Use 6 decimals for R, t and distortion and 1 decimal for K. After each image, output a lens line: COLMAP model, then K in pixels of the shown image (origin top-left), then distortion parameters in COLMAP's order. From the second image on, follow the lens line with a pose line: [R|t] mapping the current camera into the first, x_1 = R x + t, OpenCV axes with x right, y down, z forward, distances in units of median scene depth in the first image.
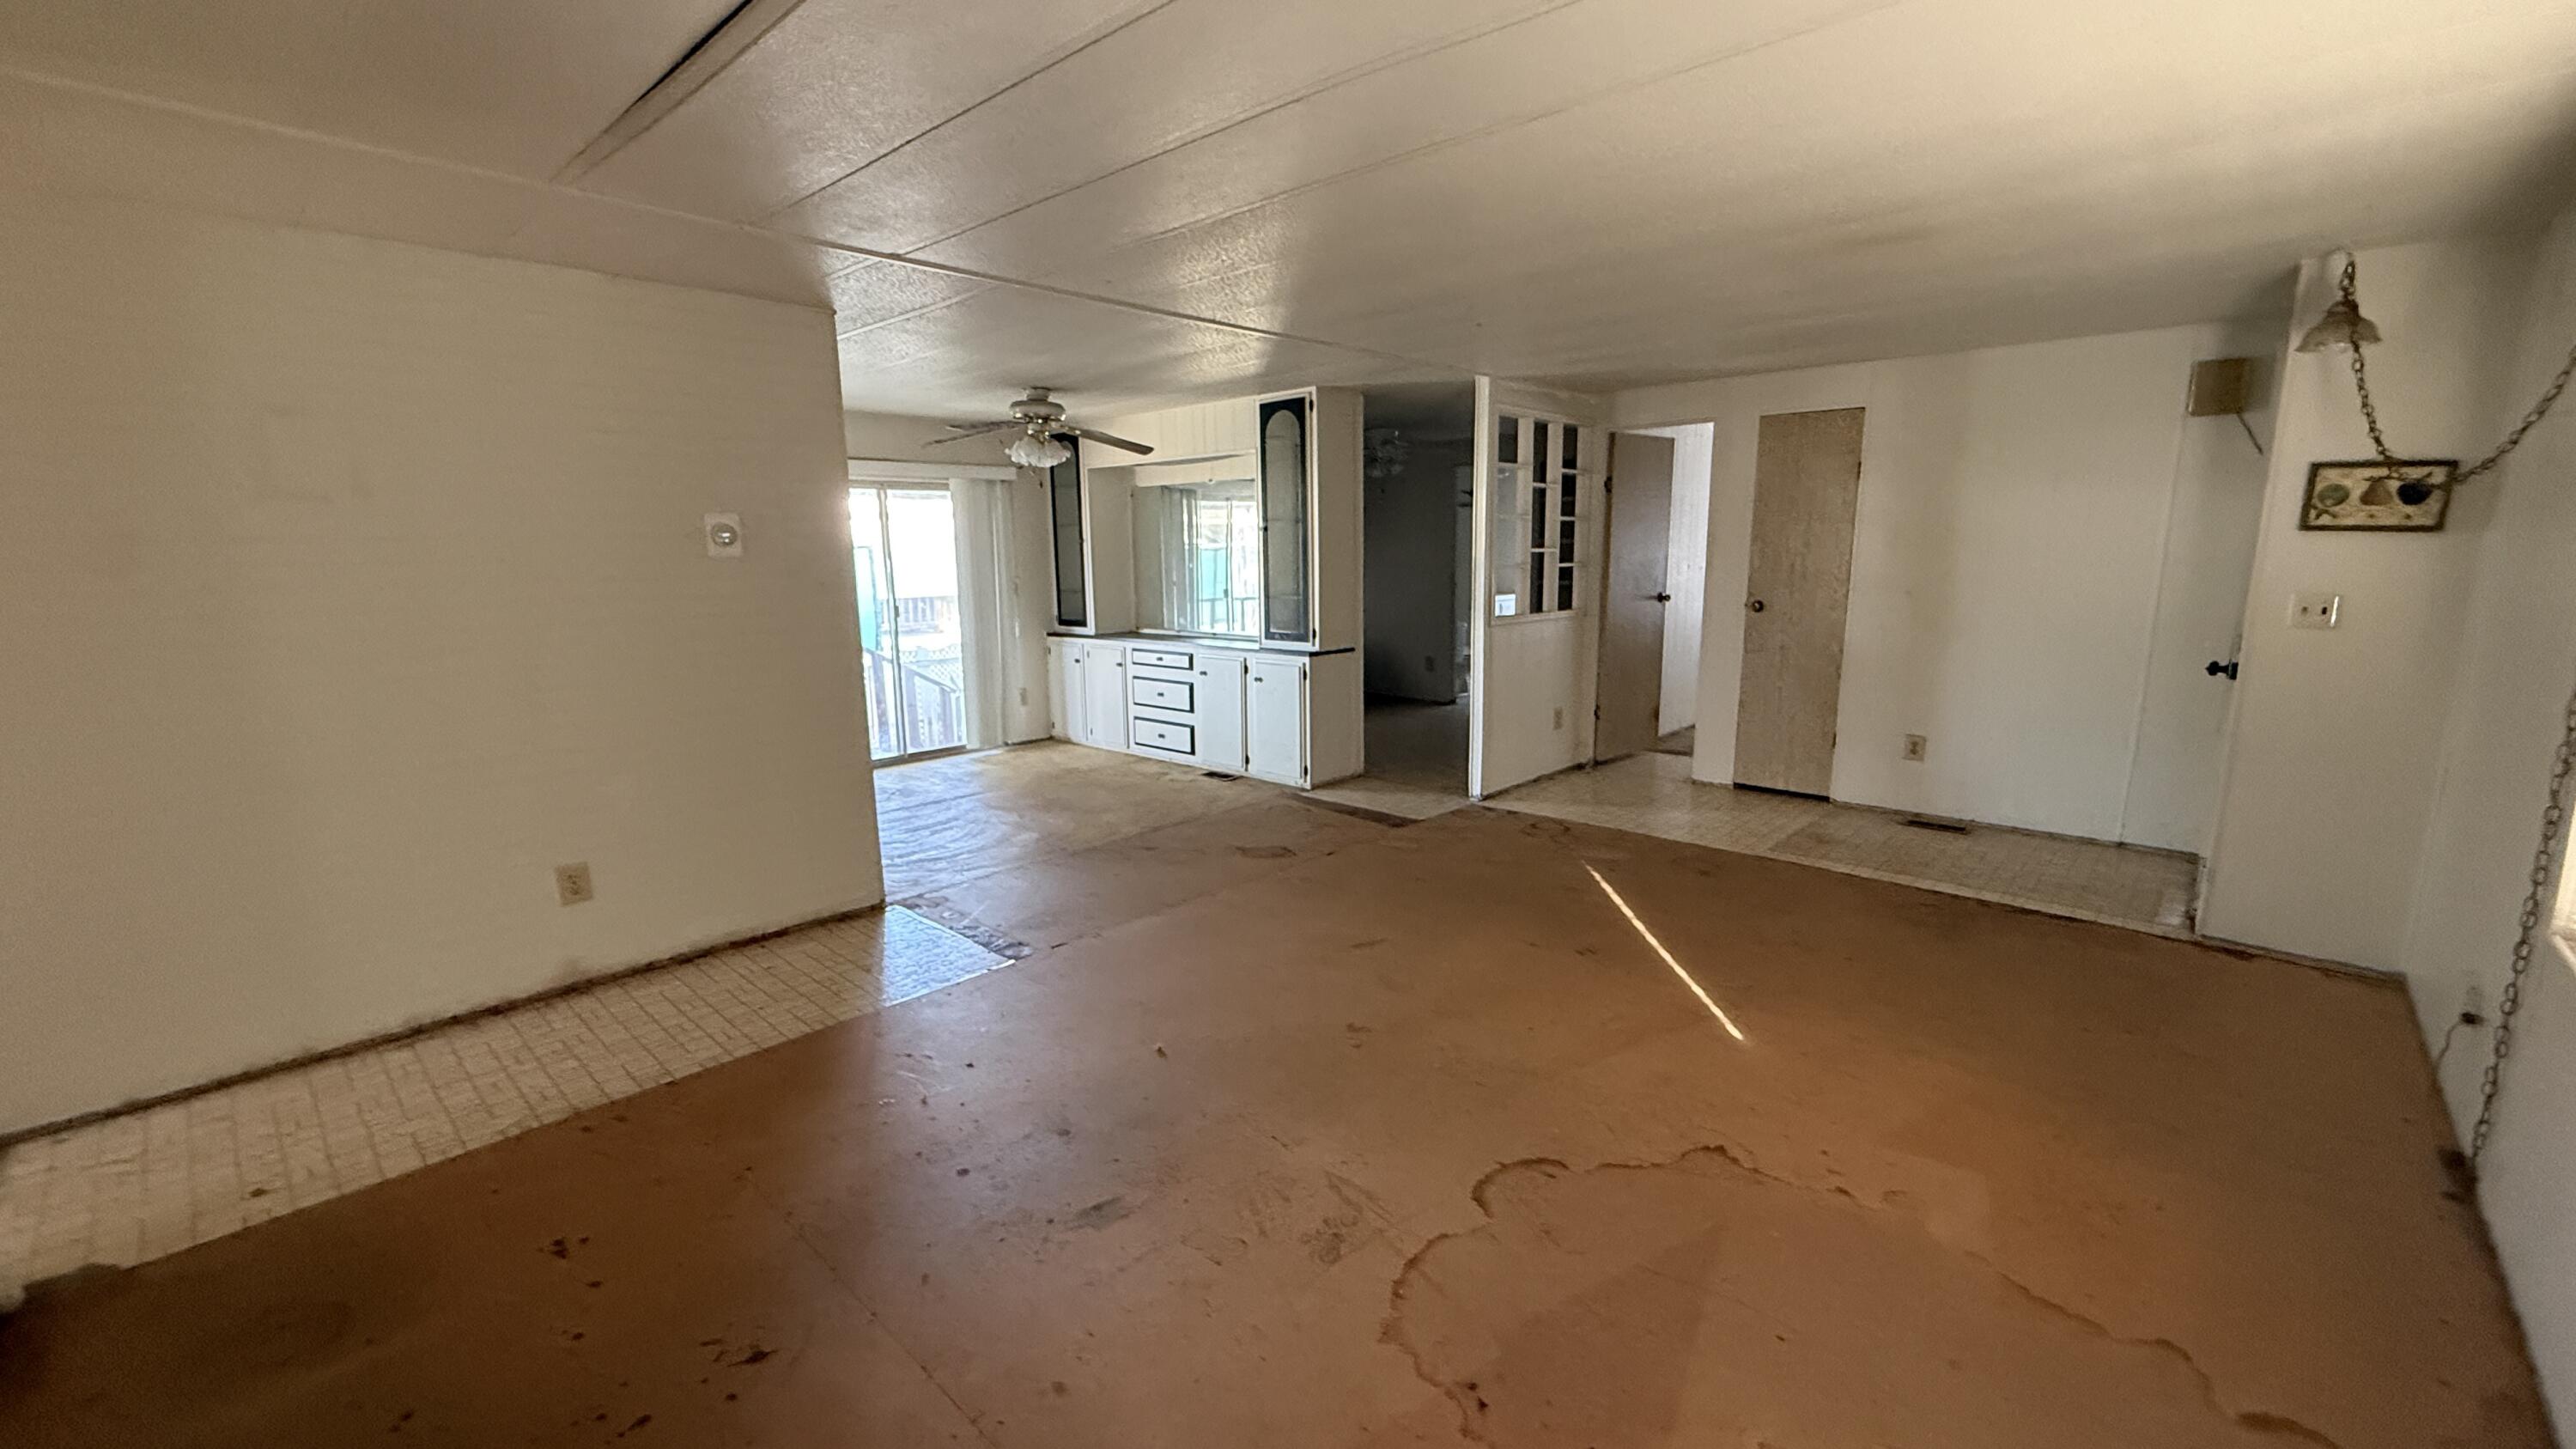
lens RADIAL K [[1026.3, 0, 1284.2], [0, 1026.3, 728.7], [0, 0, 1]] dist [-0.000699, 0.000513]
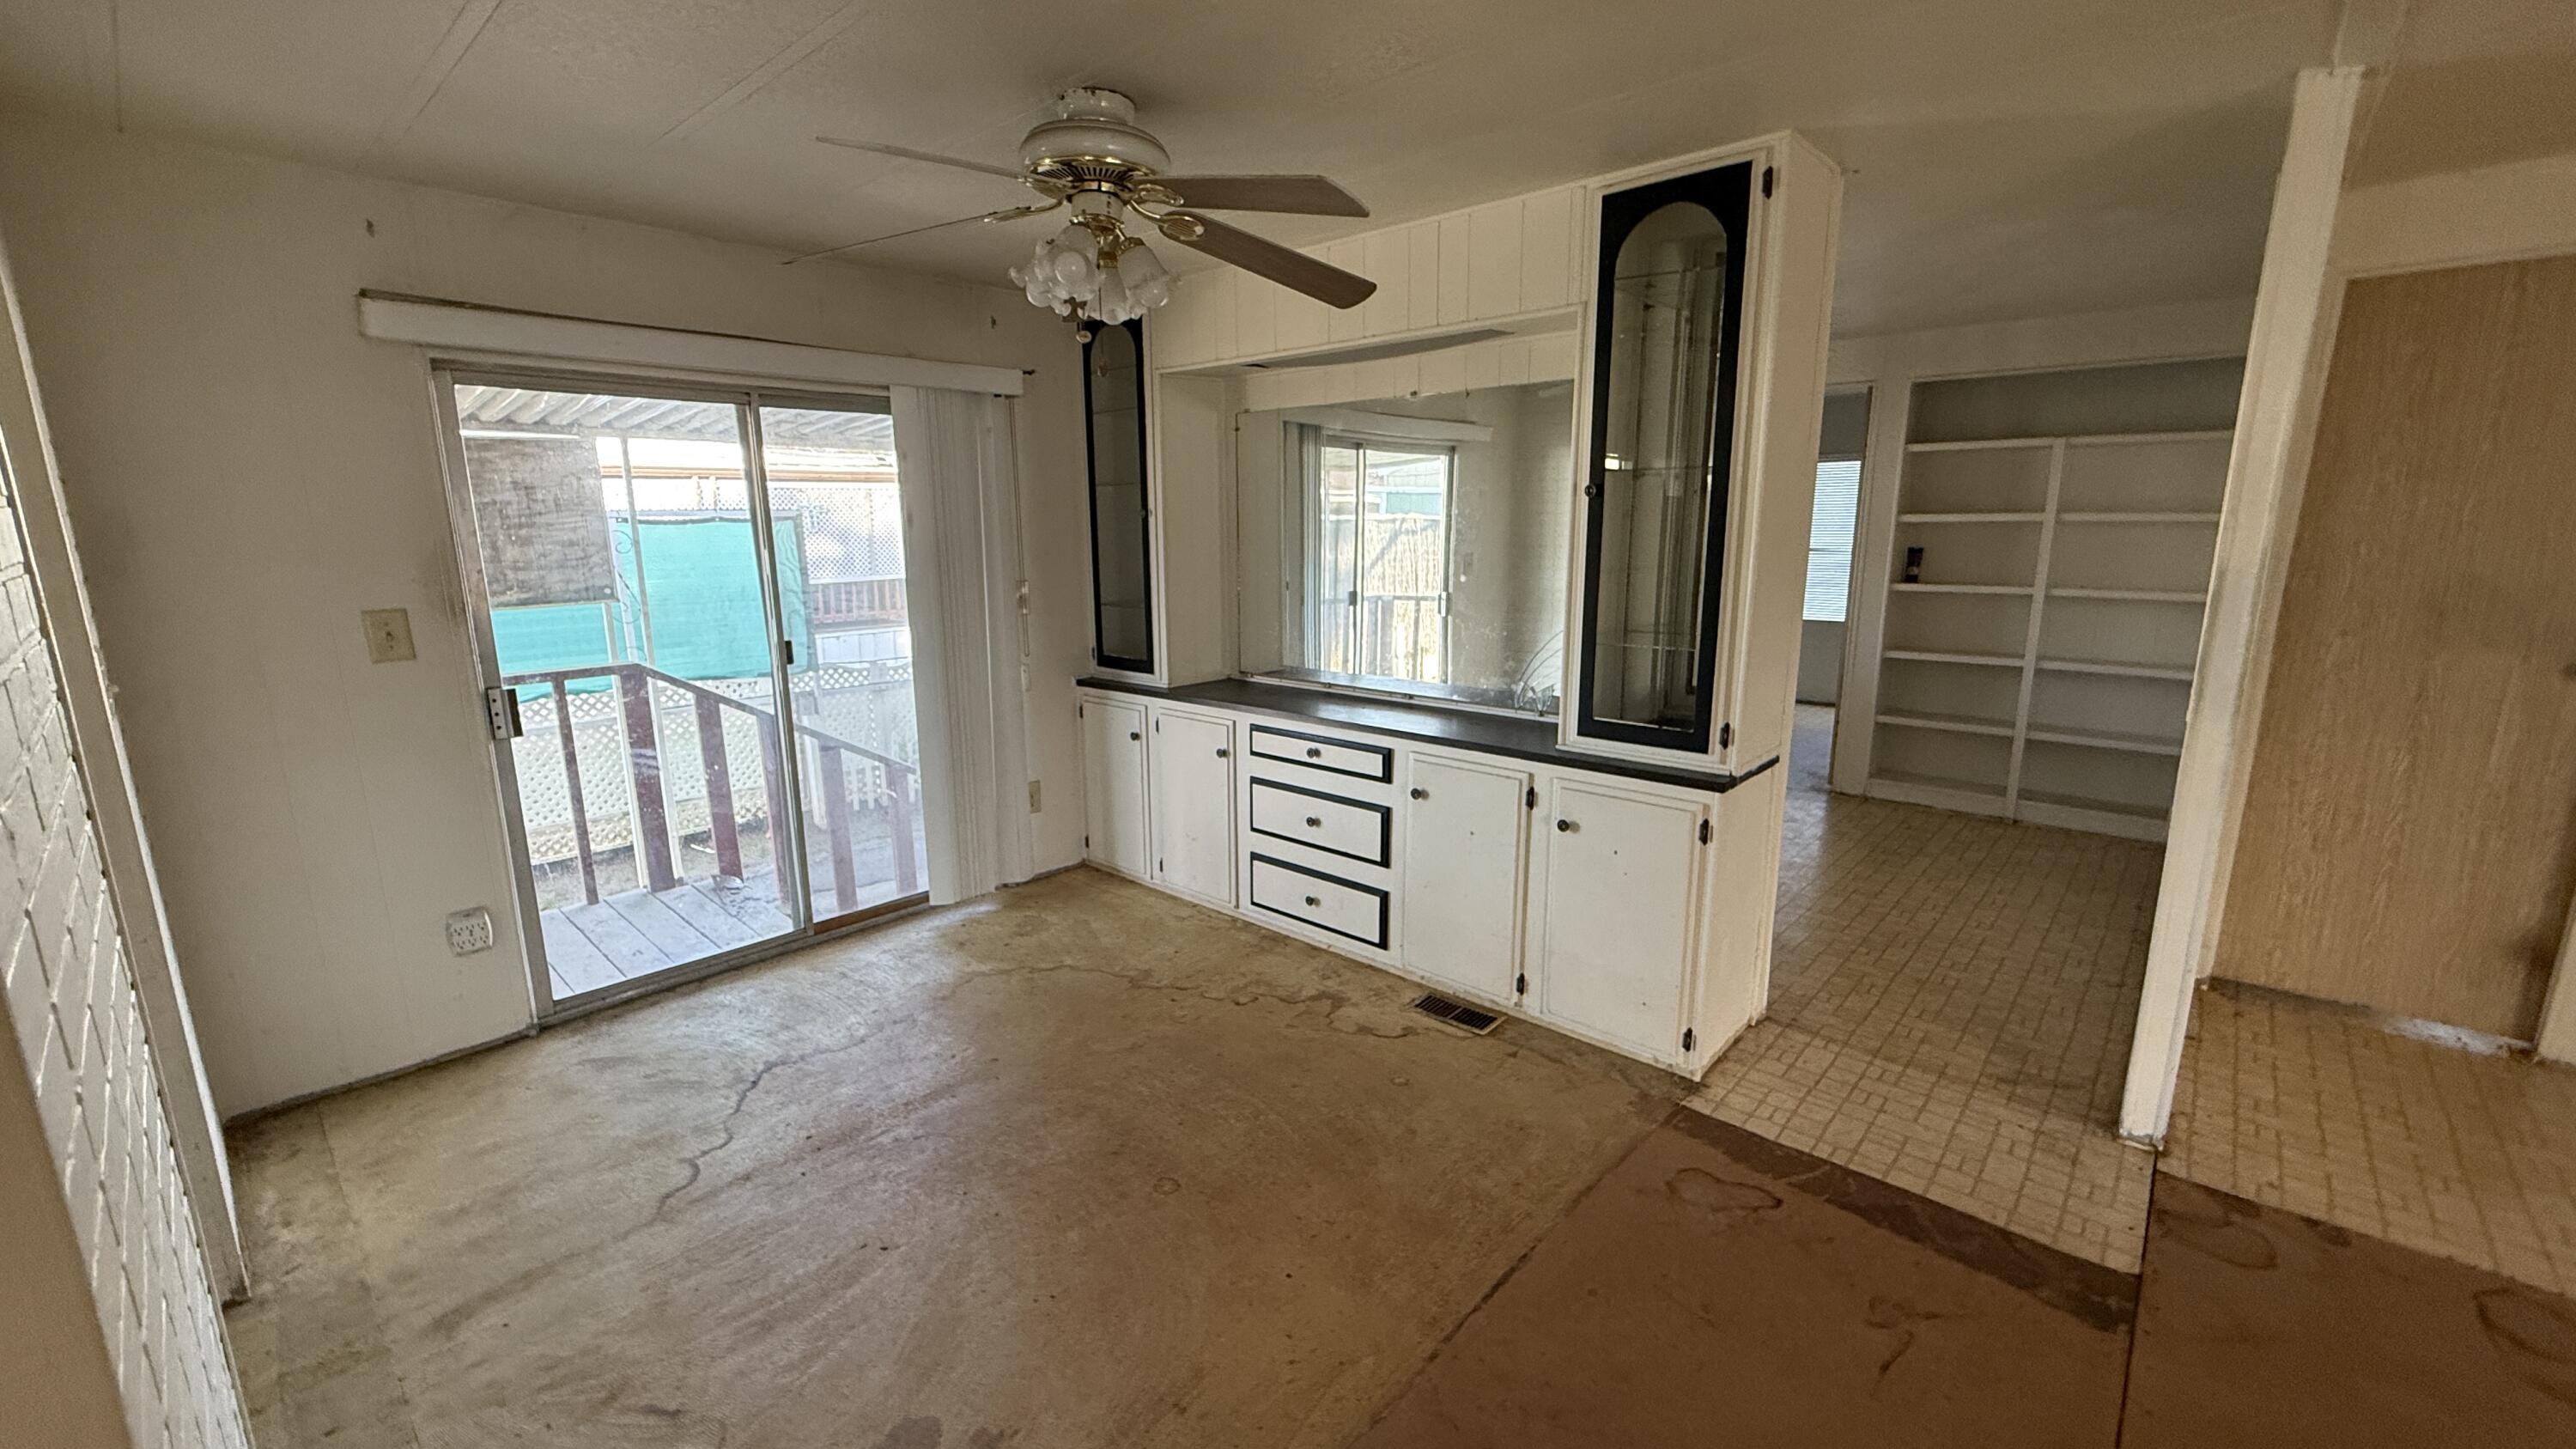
lens RADIAL K [[1026.3, 0, 1284.1], [0, 1026.3, 730.8], [0, 0, 1]] dist [-0.000699, 0.000513]
pose [[0.999917, 0.004726, 0.011980, -0.176552], [-0.005087, 0.999527, 0.030323, -0.116300], [-0.011831, -0.030382, 0.999468, 0.622804]]
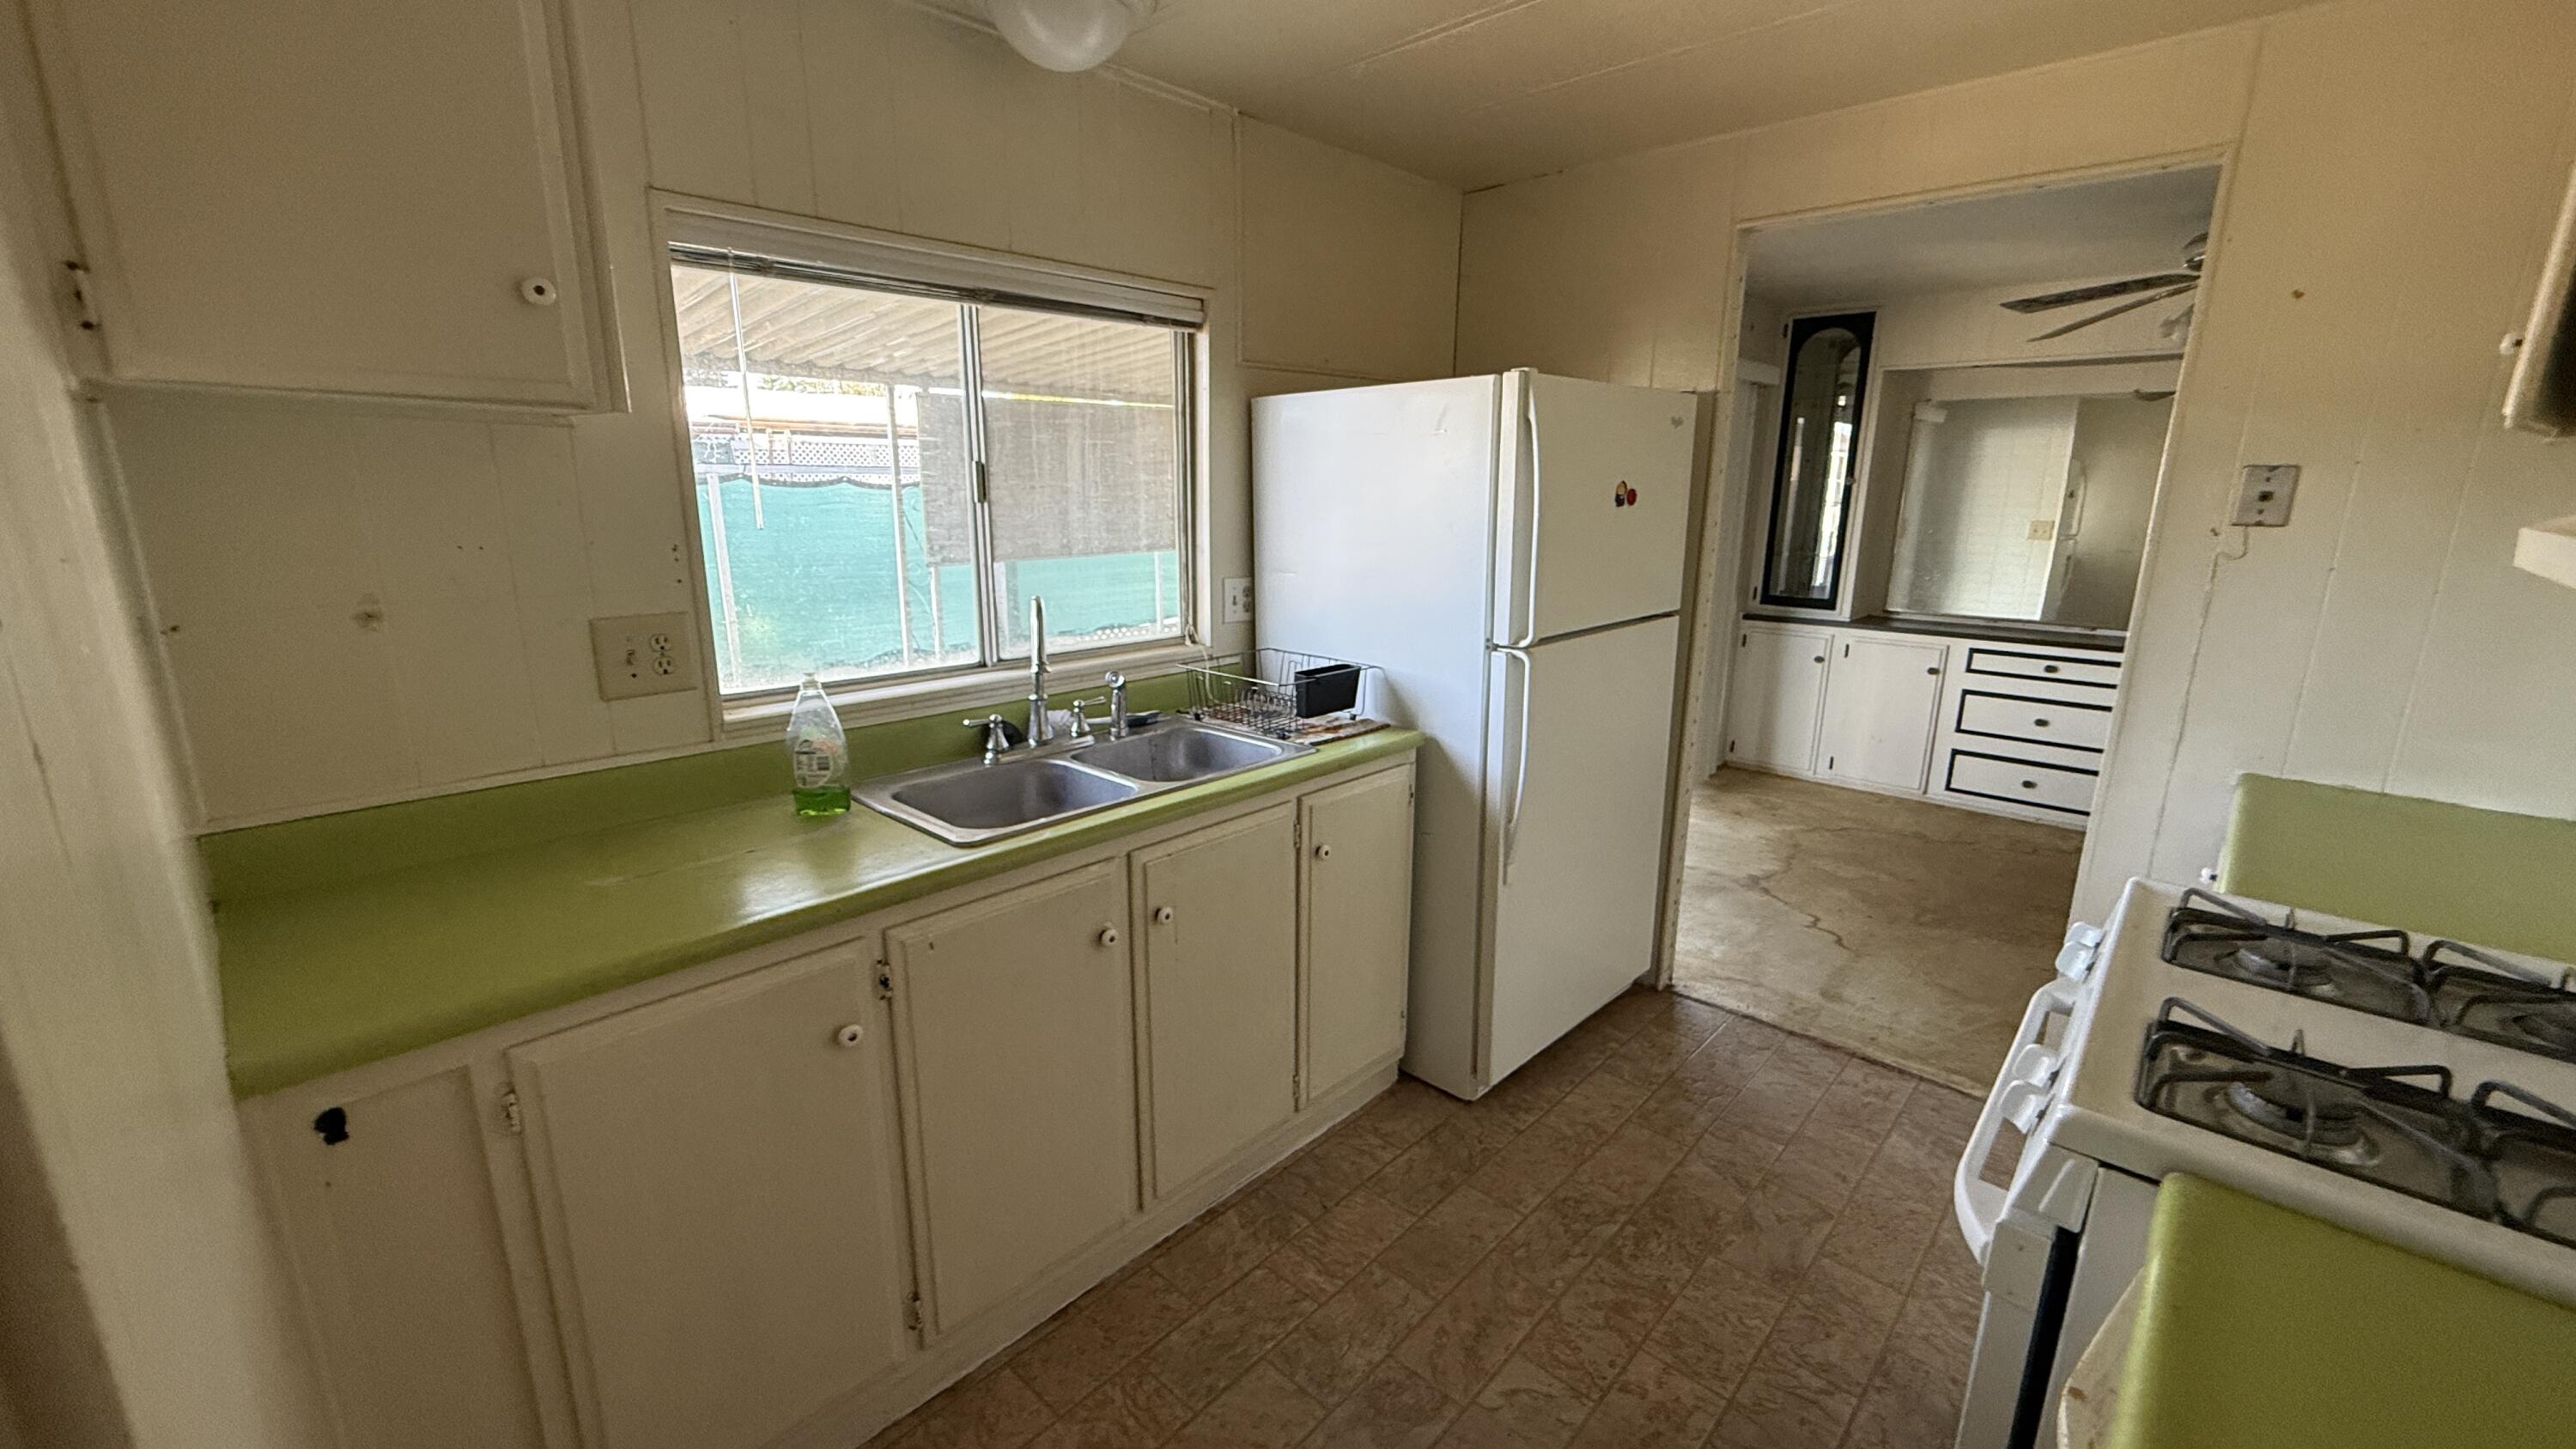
lens RADIAL K [[1026.3, 0, 1275.5], [0, 1026.3, 725.5], [0, 0, 1]] dist [-0.000699, 0.000513]
pose [[0.999625, 0.025193, -0.010718, -0.753006], [-0.024522, 0.997975, 0.058697, -0.072491], [0.012175, -0.058413, 0.998218, 0.425431]]
